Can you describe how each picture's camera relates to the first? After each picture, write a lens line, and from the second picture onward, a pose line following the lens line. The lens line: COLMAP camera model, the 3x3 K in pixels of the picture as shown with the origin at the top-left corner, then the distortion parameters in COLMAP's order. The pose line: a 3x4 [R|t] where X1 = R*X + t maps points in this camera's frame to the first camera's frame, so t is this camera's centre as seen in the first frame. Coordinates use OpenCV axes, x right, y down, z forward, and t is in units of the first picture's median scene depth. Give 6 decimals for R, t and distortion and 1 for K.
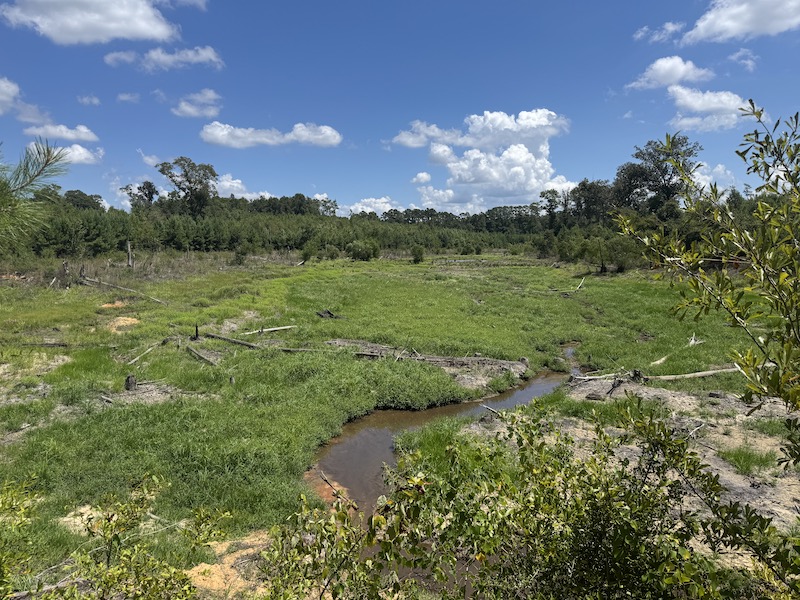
lens RADIAL K [[554.8, 0, 404.5], [0, 554.8, 308.5], [0, 0, 1]] dist [0.030485, -0.048697]
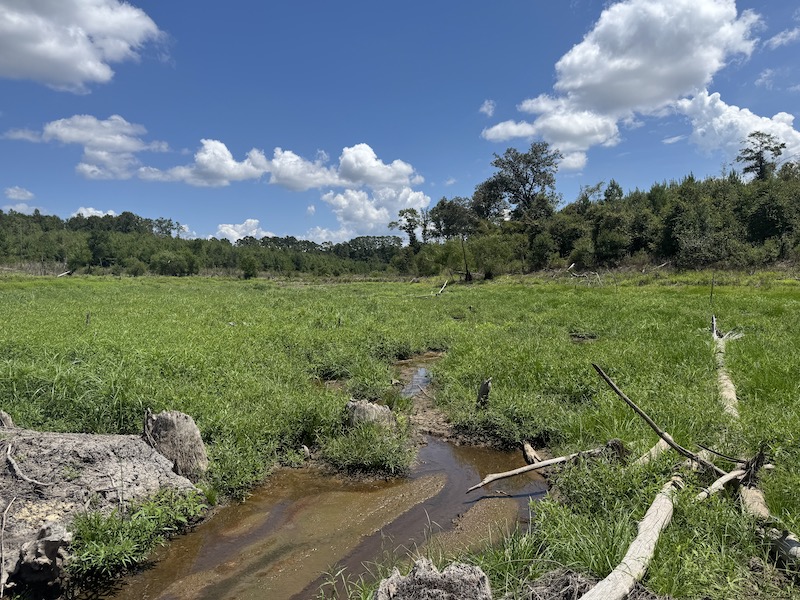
lens RADIAL K [[553.7, 0, 400.1], [0, 553.7, 307.9], [0, 0, 1]] dist [0.125543, -0.186843]
pose [[0.973788, -0.020136, 0.226565, 0.030332], [0.033818, 0.997820, -0.056670, 0.007959], [-0.224930, 0.062846, 0.972346, 0.096785]]
